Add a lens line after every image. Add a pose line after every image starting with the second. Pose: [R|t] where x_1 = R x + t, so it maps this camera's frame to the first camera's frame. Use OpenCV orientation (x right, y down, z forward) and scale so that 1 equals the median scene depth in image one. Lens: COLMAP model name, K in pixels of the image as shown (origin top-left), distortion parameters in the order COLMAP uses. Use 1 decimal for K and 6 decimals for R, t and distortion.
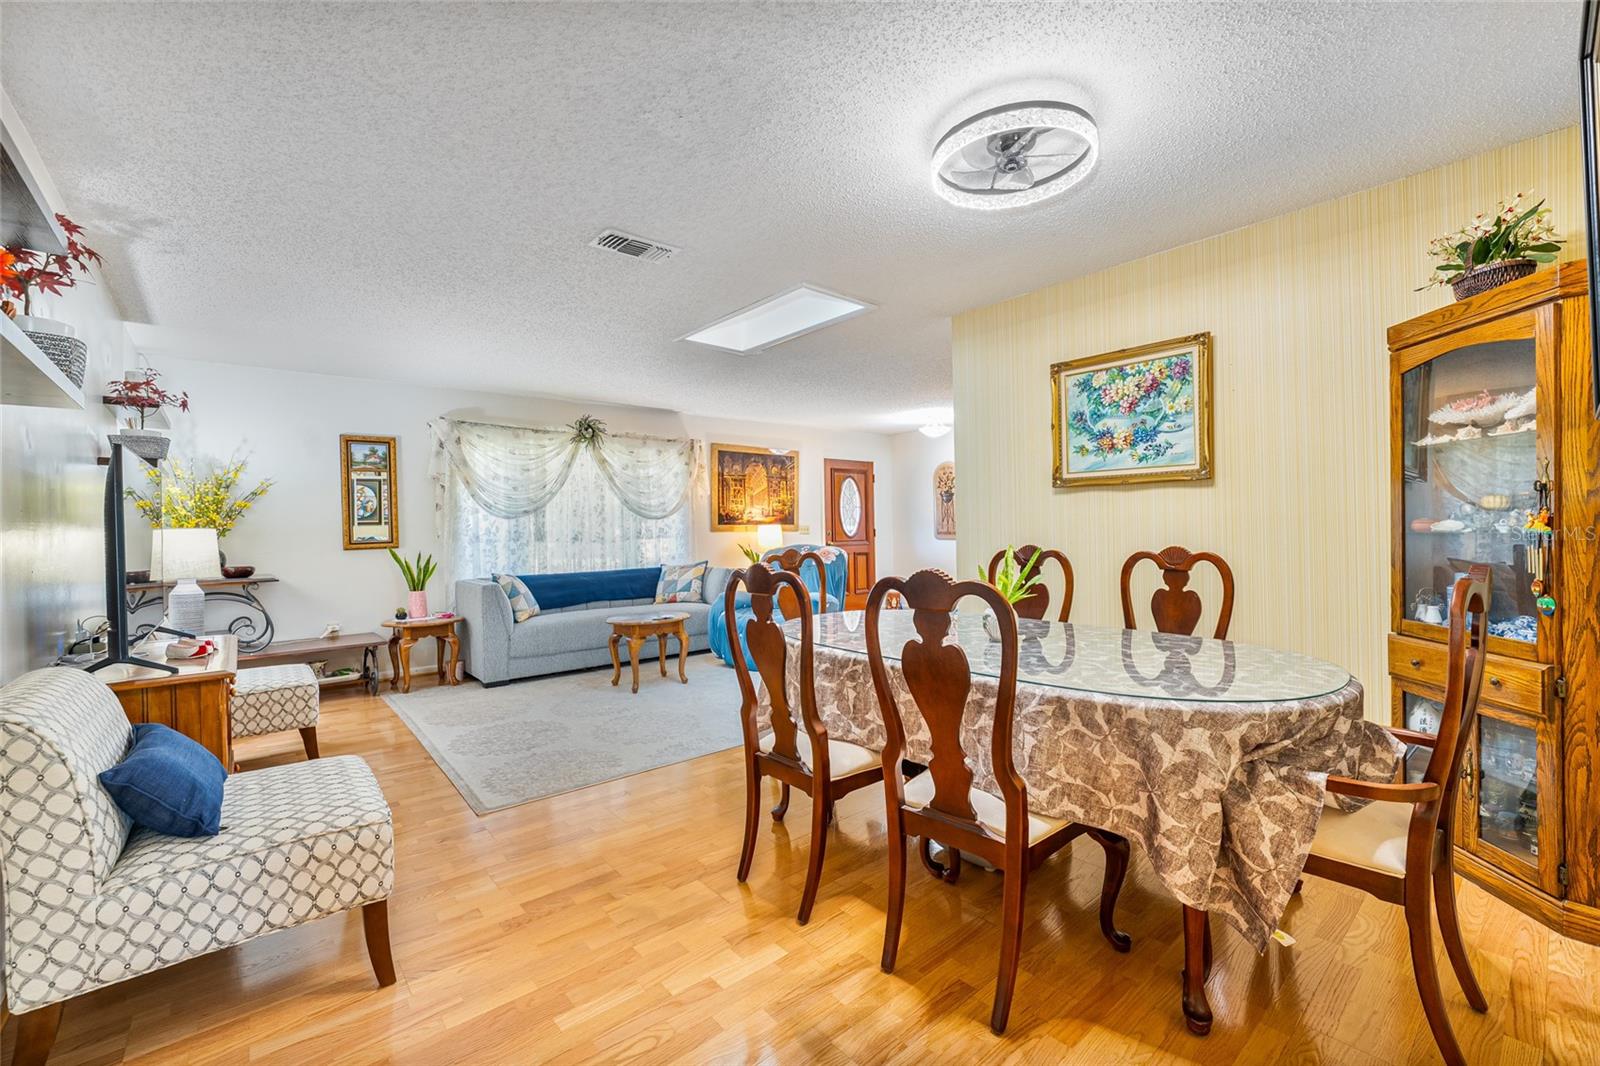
lens RADIAL K [[649.9, 0, 802.6], [0, 649.9, 531.5], [0, 0, 1]] dist [-0.011022, 0.000310]
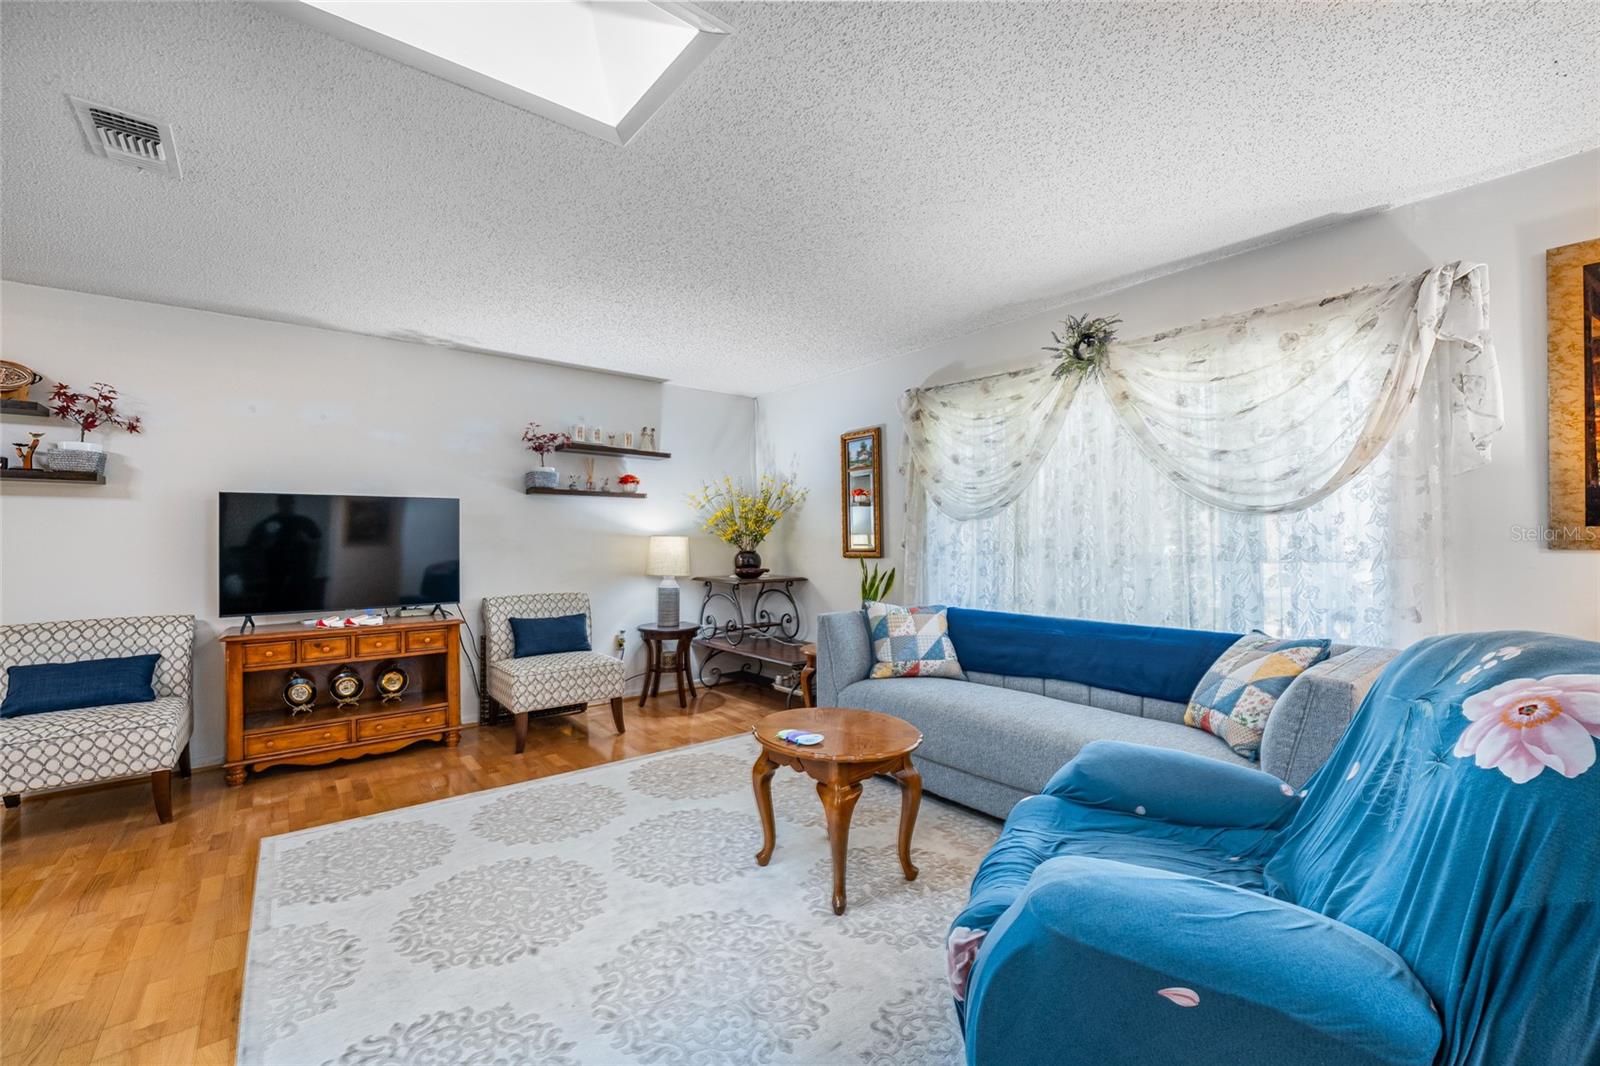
lens RADIAL K [[649.9, 0, 802.6], [0, 649.9, 531.5], [0, 0, 1]] dist [-0.011022, 0.000310]
pose [[-0.009049, 0.004073, -0.999951, 0.345153], [0.001753, 0.999990, 0.004058, -0.020327], [0.999958, -0.001716, -0.009056, 1.449964]]
